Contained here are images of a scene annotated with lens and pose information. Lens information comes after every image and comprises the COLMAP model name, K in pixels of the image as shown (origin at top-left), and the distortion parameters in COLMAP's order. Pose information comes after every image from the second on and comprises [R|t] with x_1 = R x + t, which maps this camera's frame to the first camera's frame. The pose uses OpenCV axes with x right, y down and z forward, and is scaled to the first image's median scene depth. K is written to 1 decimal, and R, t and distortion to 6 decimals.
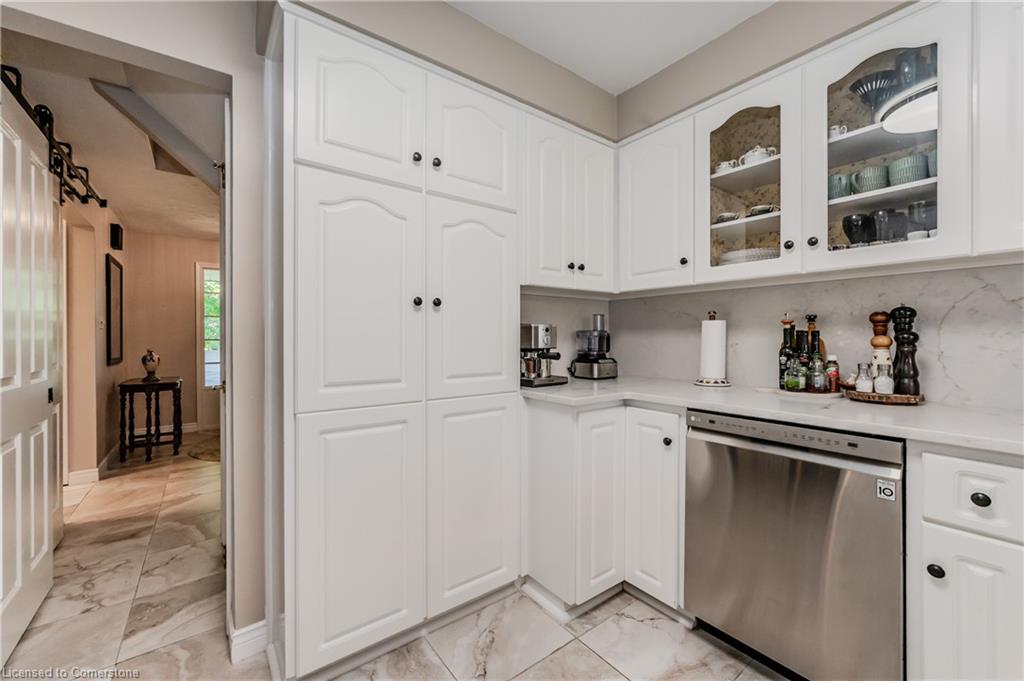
lens RADIAL K [[400.8, 0, 512.7], [0, 400.8, 336.9], [0, 0, 1]] dist [-0.002903, 0.000115]
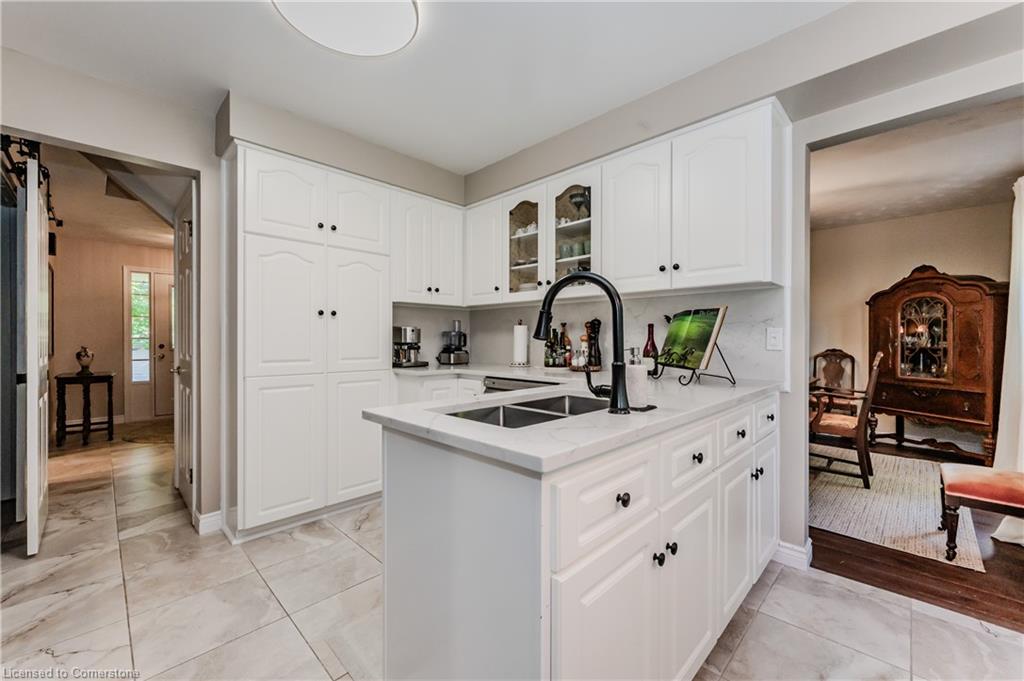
lens RADIAL K [[417.0, 0, 503.2], [0, 417.0, 341.9], [0, 0, 1]] dist [0.003259, -0.000154]
pose [[0.993283, 0.005064, 0.115602, 0.265502], [-0.005723, 0.999969, 0.005375, 0.016677], [-0.115572, -0.006001, 0.993281, -0.679585]]
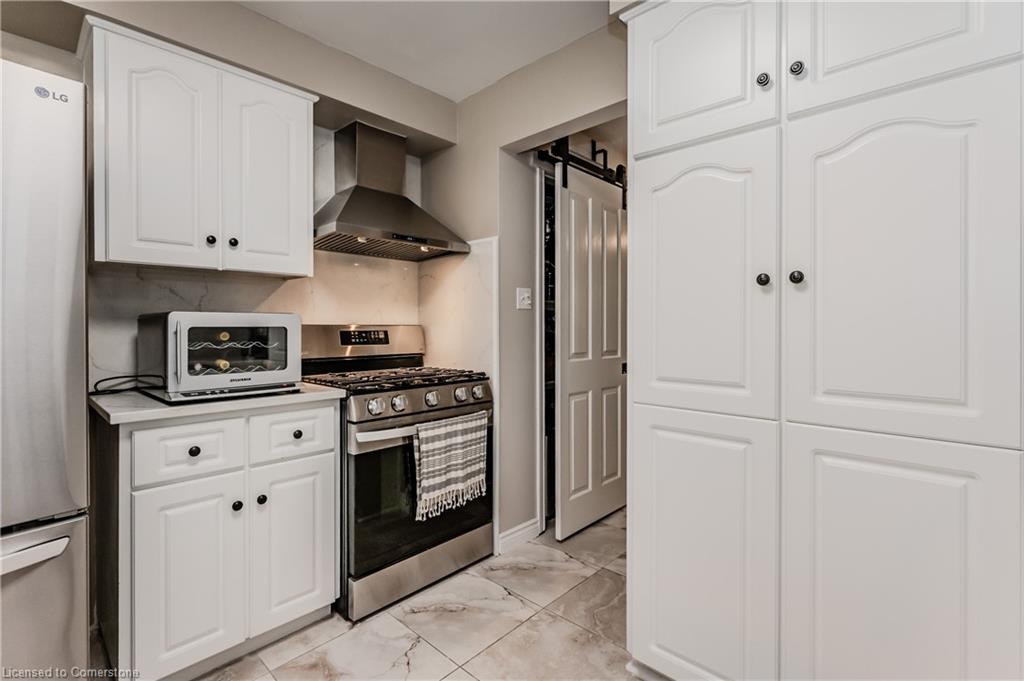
lens RADIAL K [[466.6, 0, 498.9], [0, 466.6, 325.8], [0, 0, 1]] dist [0.000946, -0.000076]
pose [[0.153380, -0.000235, -0.988167, 0.440930], [0.000171, 1.000000, -0.000211, -0.004220], [0.988167, -0.000137, 0.153380, 0.338646]]
